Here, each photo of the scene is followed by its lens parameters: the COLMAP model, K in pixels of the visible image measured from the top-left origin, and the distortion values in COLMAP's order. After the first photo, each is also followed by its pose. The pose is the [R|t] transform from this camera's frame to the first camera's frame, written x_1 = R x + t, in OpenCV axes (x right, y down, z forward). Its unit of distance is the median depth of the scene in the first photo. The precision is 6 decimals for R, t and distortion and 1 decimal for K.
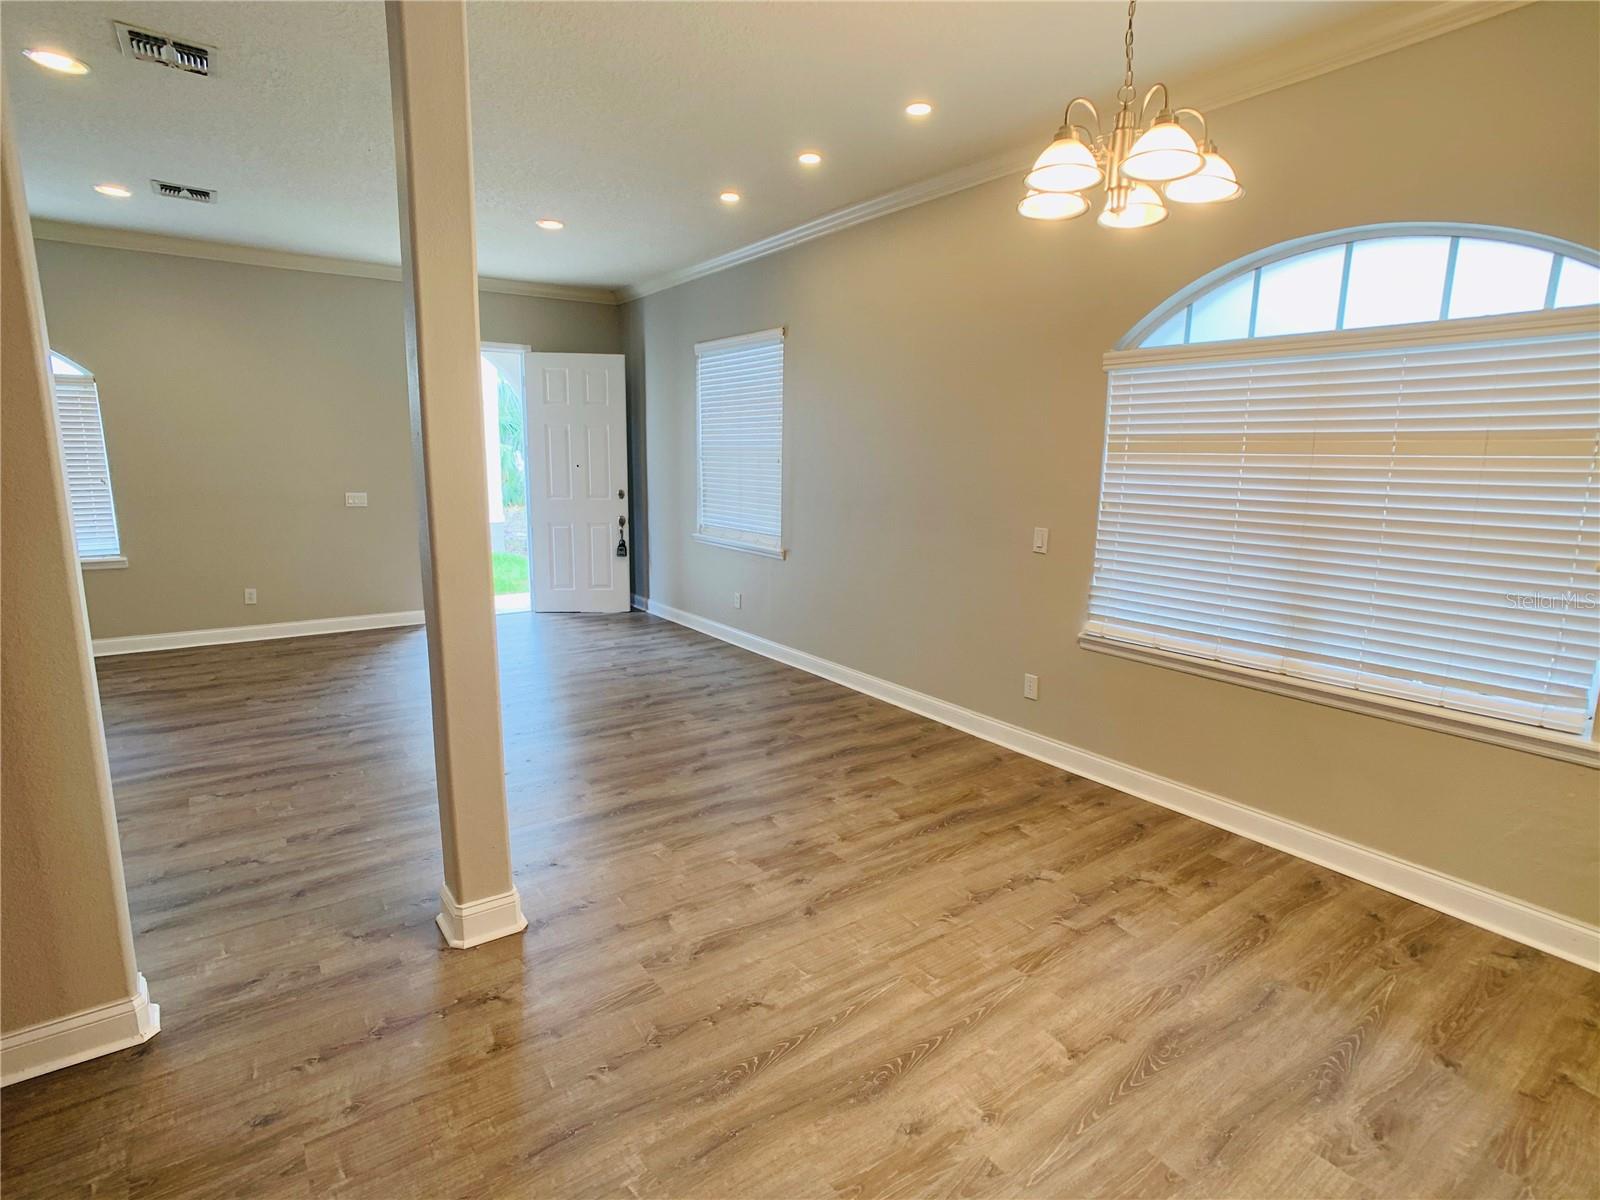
lens RADIAL K [[822.1, 0, 802.7], [0, 822.1, 600.3], [0, 0, 1]] dist [-0.034092, 0.008087]
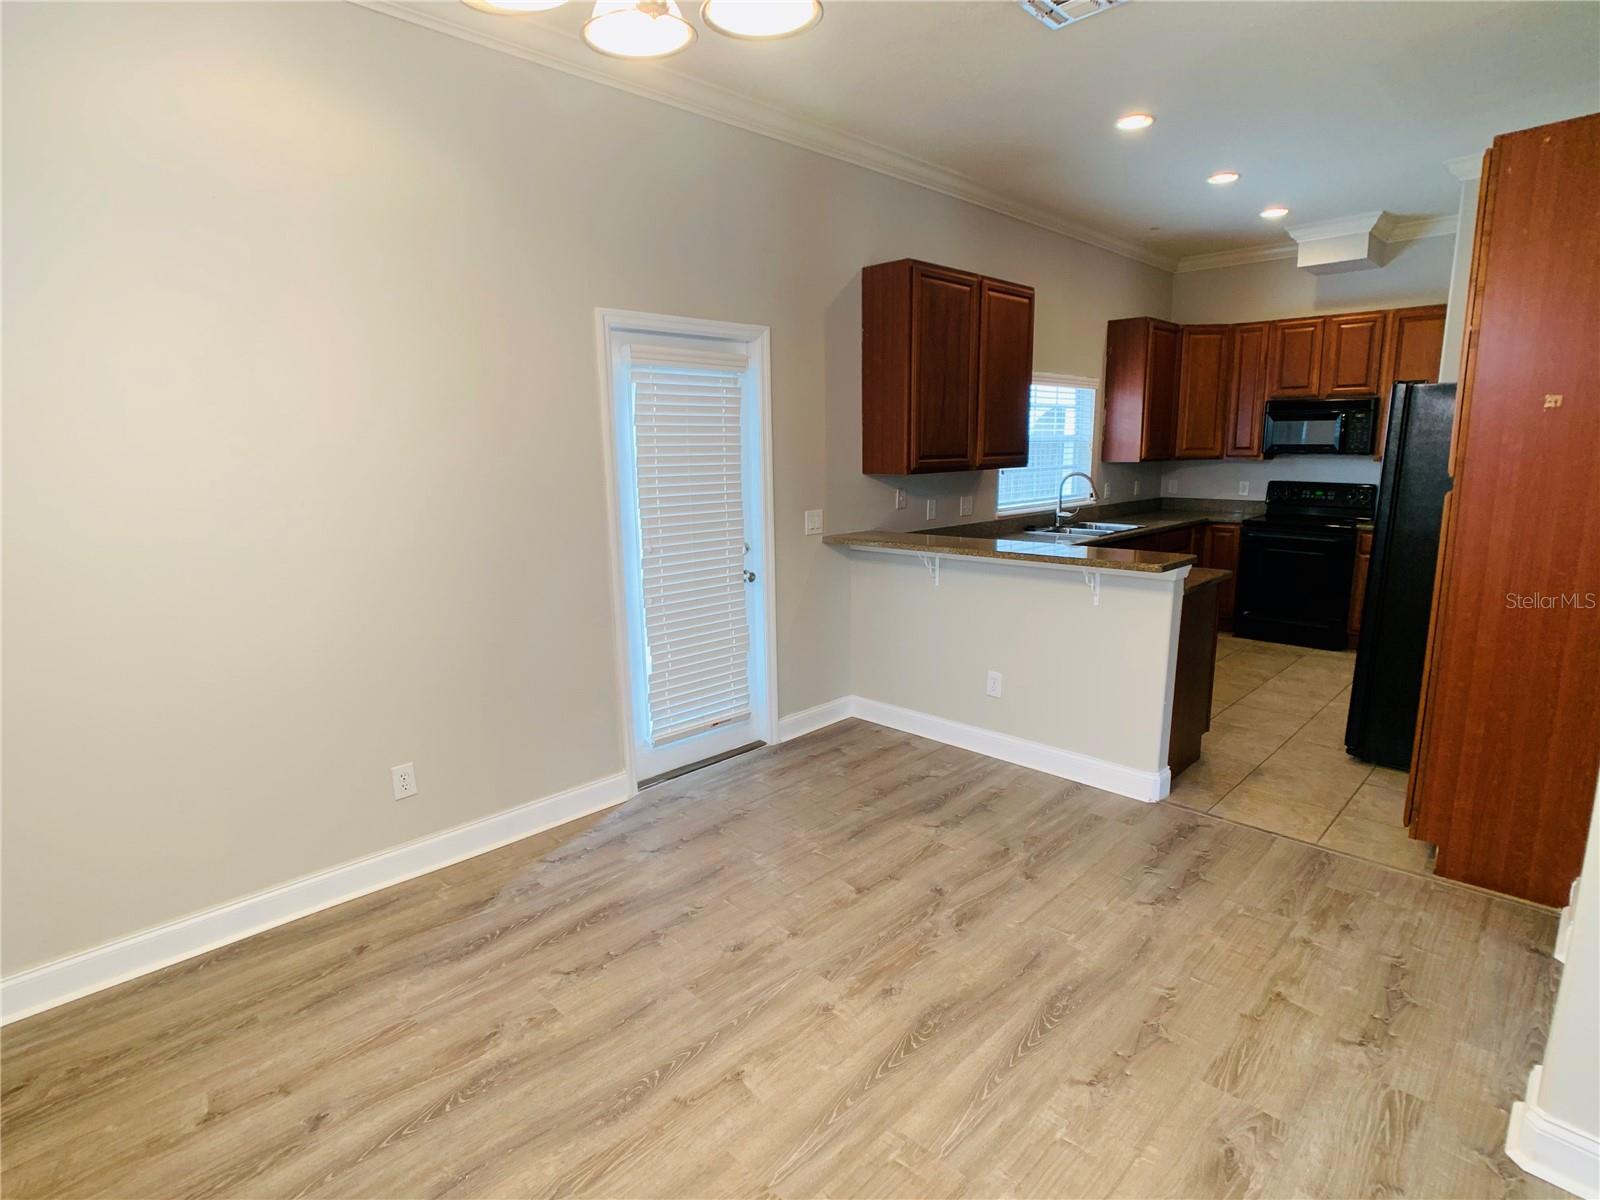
lens RADIAL K [[822.1, 0, 809.9], [0, 822.1, 602.0], [0, 0, 1]] dist [-0.034092, 0.008087]
pose [[-0.985629, 0.033709, -0.165528, 0.352828], [-0.028102, 0.933513, 0.357441, -0.266408], [0.166571, 0.356956, -0.919150, 1.531395]]
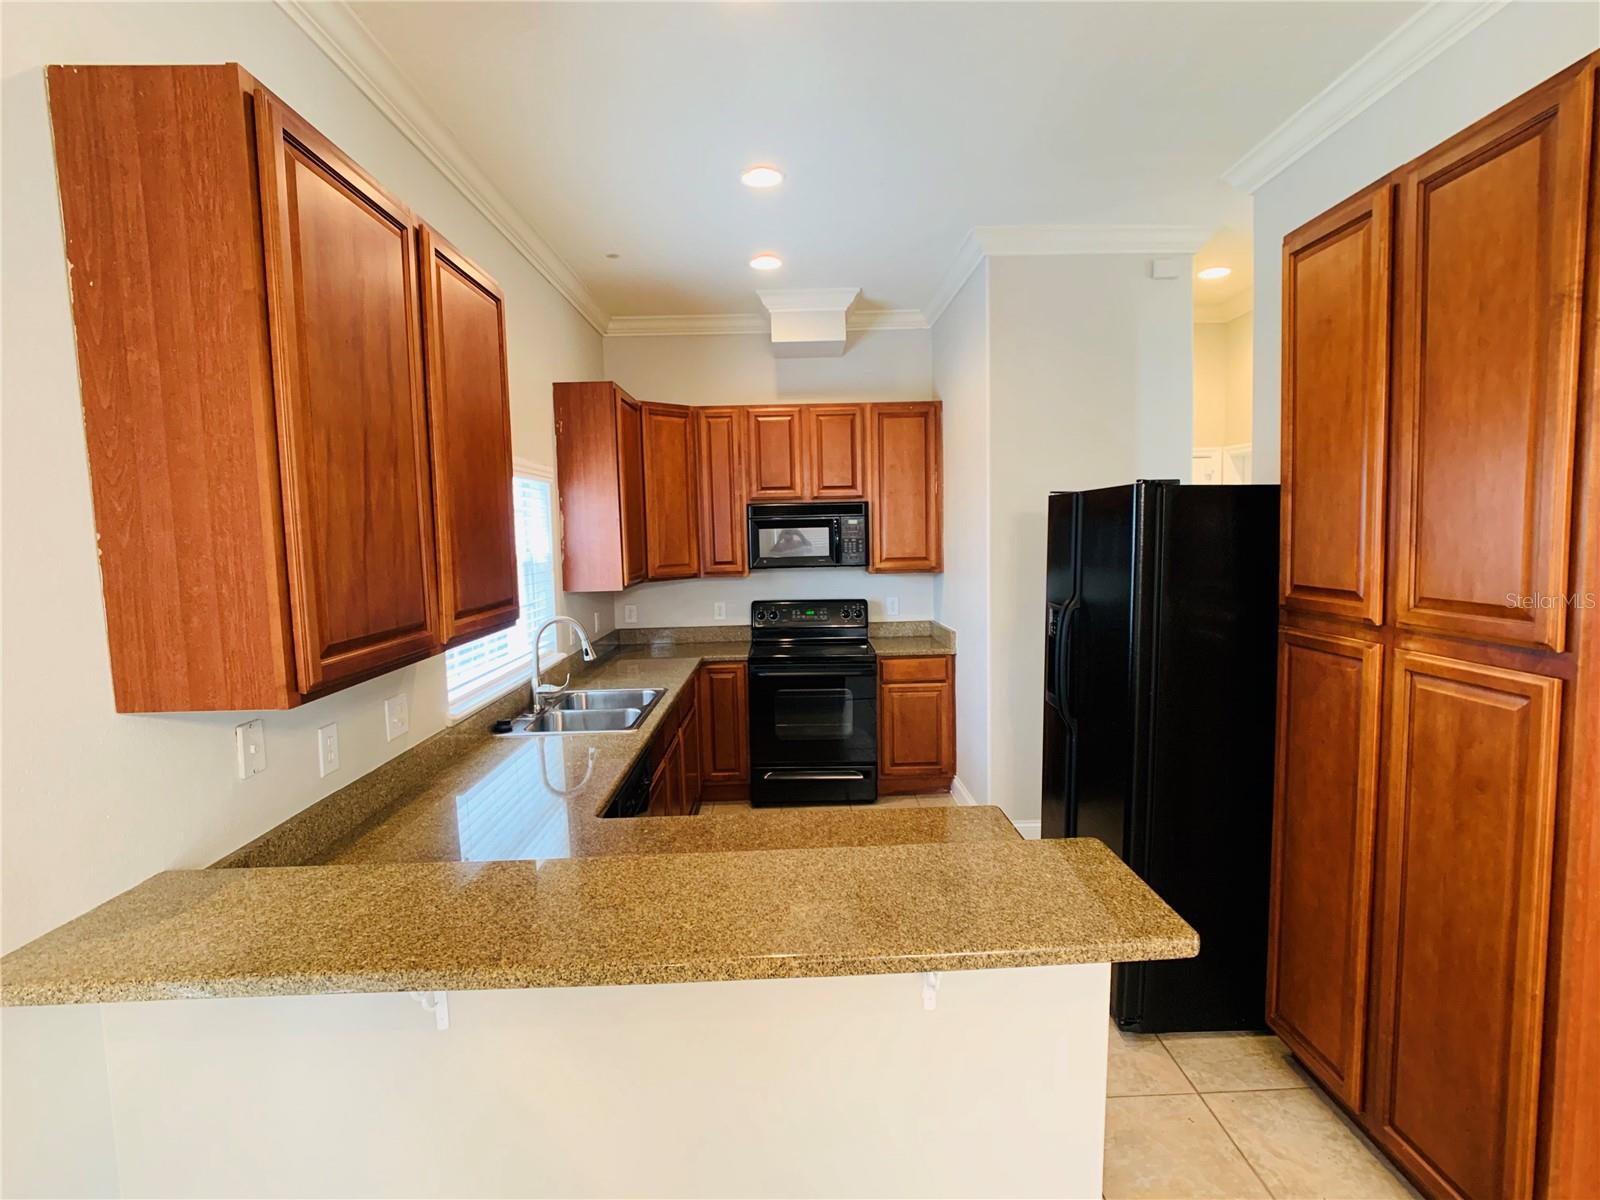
lens RADIAL K [[822.1, 0, 803.5], [0, 822.1, 613.8], [0, 0, 1]] dist [-0.034092, 0.008087]
pose [[-0.570498, 0.085431, -0.816844, 0.095407], [-0.128675, 0.972995, 0.191631, -0.117148], [0.811157, 0.214433, -0.544099, 0.404948]]
